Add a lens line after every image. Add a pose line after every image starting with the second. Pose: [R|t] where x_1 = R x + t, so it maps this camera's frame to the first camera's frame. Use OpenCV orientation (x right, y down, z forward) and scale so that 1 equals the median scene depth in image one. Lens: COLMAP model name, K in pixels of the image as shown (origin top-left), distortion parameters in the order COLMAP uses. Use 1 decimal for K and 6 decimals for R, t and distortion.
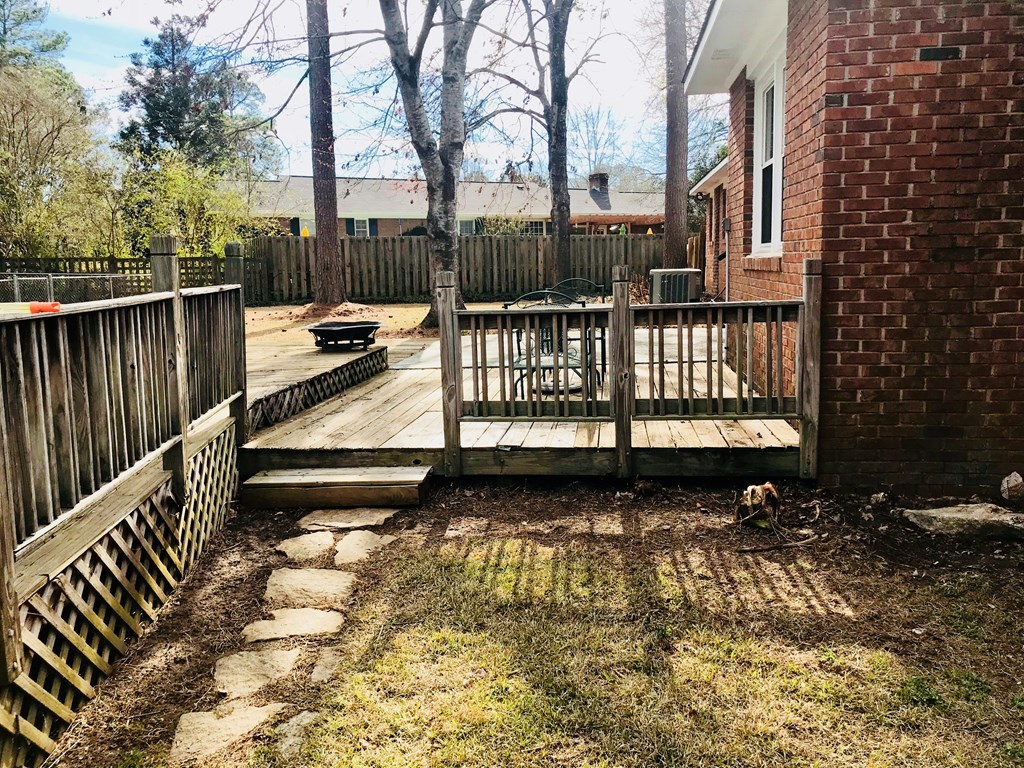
lens RADIAL K [[833.4, 0, 517.0], [0, 833.4, 391.7], [0, 0, 1]] dist [0.040527, -0.053133]
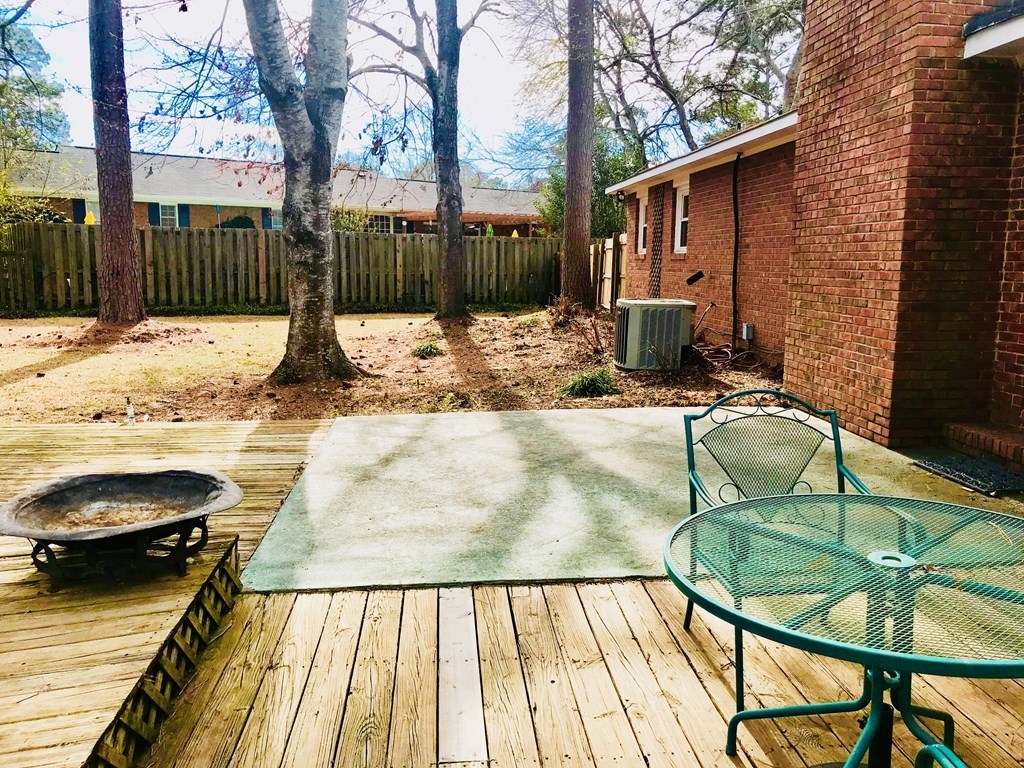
lens RADIAL K [[833.4, 0, 507.7], [0, 833.4, 384.7], [0, 0, 1]] dist [0.040527, -0.053133]
pose [[0.979848, -0.000248, 0.199747, -0.034695], [0.000785, 0.999996, -0.002610, -0.038913], [-0.199745, 0.002714, 0.979844, 0.183094]]
